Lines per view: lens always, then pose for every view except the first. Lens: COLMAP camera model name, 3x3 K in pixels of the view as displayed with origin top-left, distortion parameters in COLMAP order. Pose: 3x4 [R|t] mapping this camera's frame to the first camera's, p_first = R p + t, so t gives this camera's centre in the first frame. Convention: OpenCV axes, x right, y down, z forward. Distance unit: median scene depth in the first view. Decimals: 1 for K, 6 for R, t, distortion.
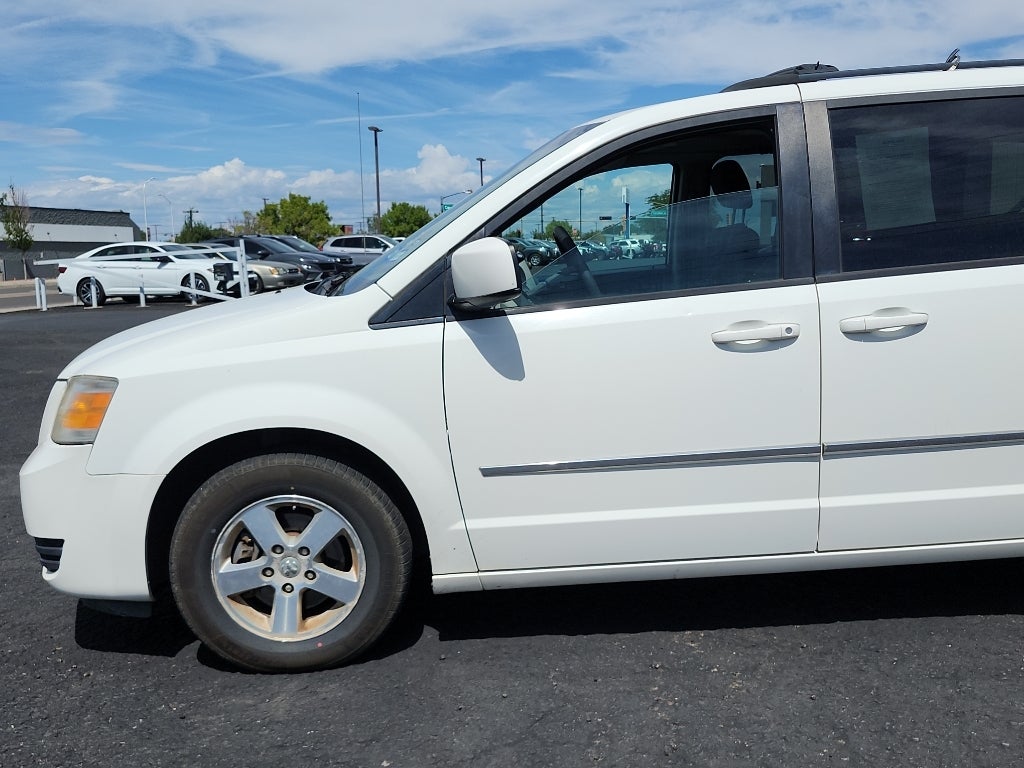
lens RADIAL K [[1089.5, 0, 515.8], [0, 1089.5, 384.8], [0, 0, 1]] dist [0.141204, -0.245692]
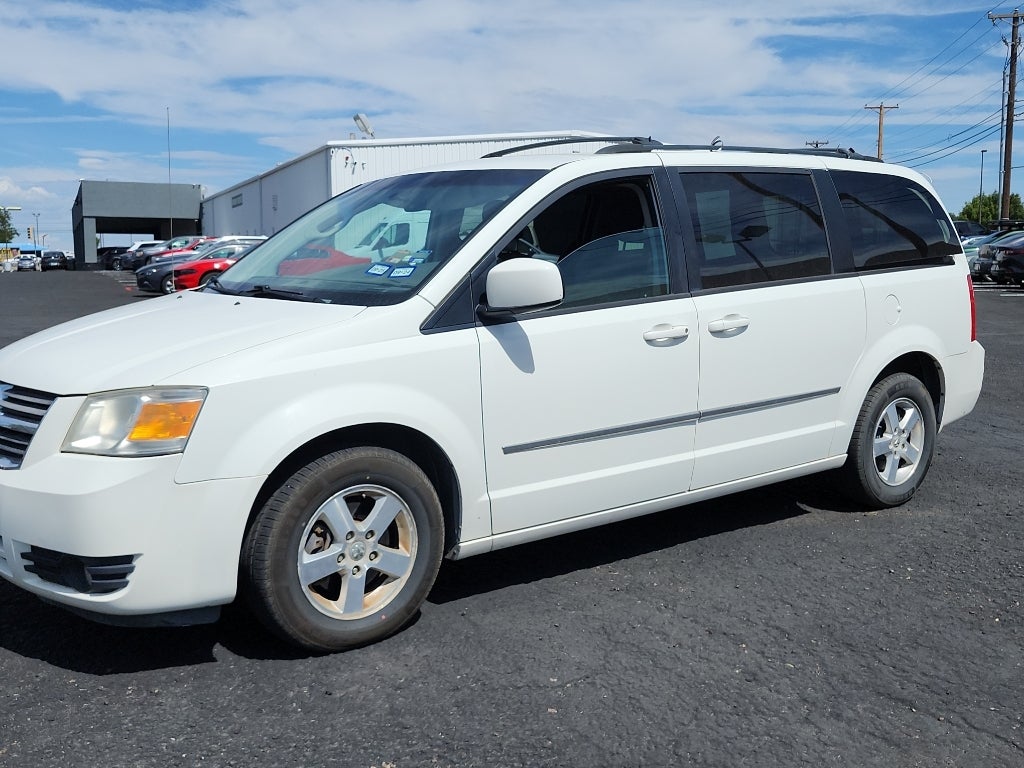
lens RADIAL K [[1089.5, 0, 515.8], [0, 1089.5, 384.8], [0, 0, 1]] dist [0.141204, -0.245692]
pose [[0.809702, -0.042019, 0.585336, -0.718629], [0.056240, 0.998398, -0.006127, 0.014881], [-0.584141, 0.037880, 0.810768, 0.006608]]
